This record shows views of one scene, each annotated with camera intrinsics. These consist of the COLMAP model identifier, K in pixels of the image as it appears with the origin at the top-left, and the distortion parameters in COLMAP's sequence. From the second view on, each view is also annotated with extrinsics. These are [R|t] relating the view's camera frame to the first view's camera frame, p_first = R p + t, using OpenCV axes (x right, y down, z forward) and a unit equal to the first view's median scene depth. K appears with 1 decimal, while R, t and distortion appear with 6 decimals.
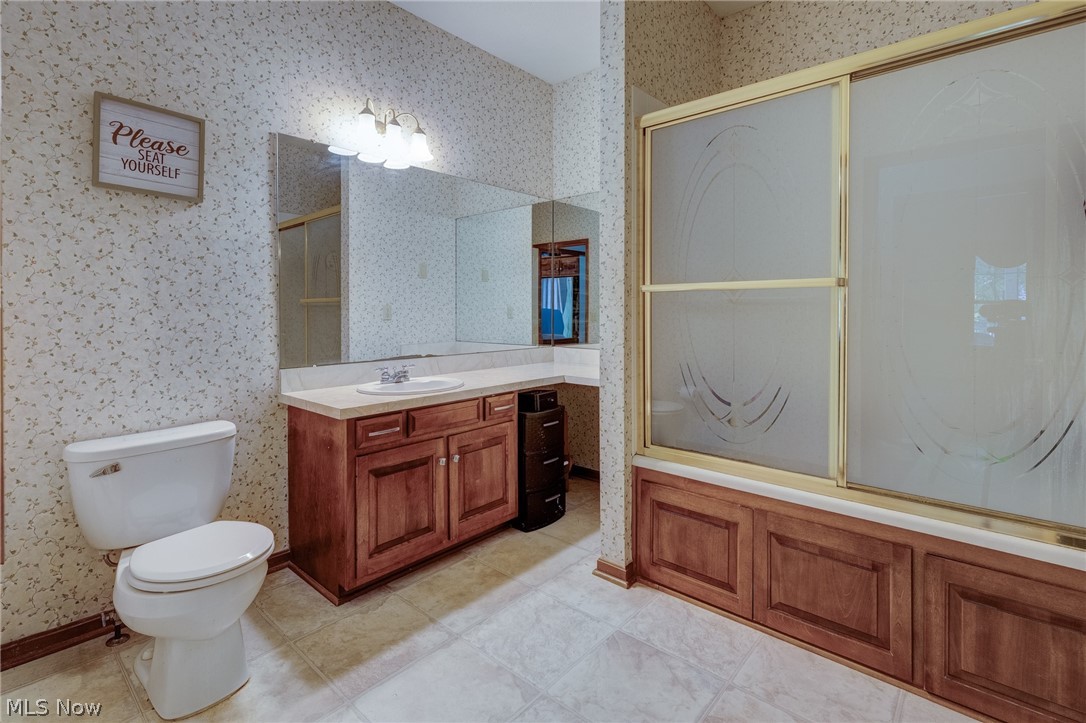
lens RADIAL K [[508.8, 0, 544.7], [0, 508.8, 311.3], [0, 0, 1]] dist [-0.000469, -0.000222]
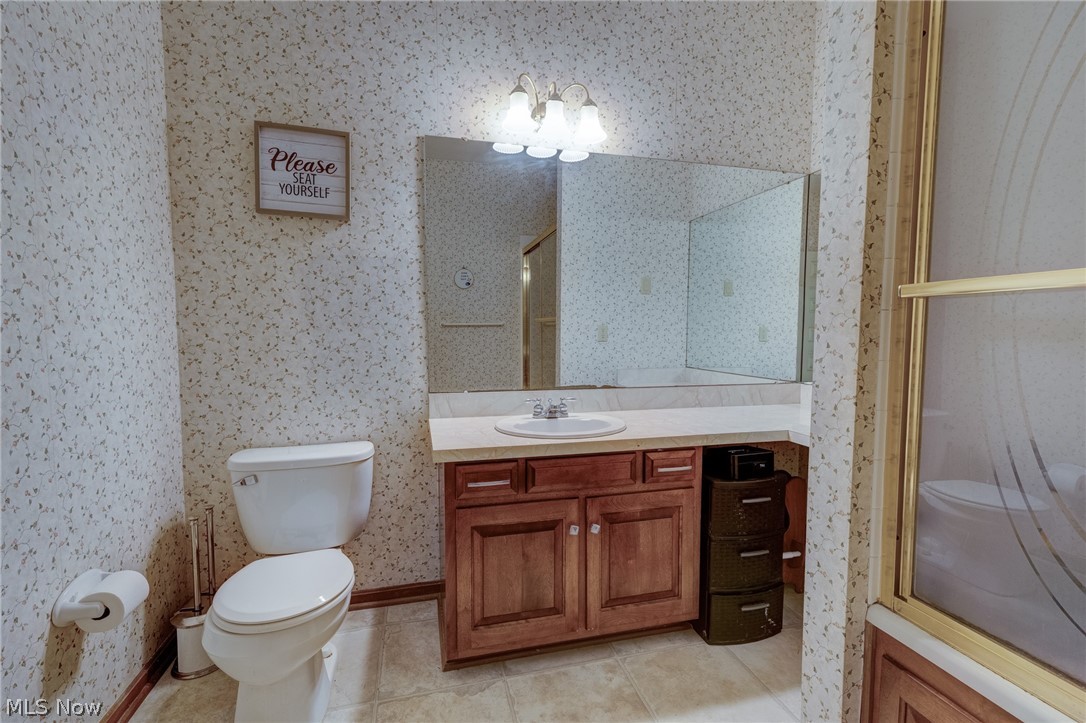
lens RADIAL K [[490.5, 0, 543.0], [0, 490.5, 361.5], [0, 0, 1]] dist [0.003115, -0.000080]
pose [[0.832409, 0.040838, -0.552655, 0.163668], [-0.006296, 0.997914, 0.064257, -0.004624], [0.554126, -0.050009, 0.830929, 0.388536]]
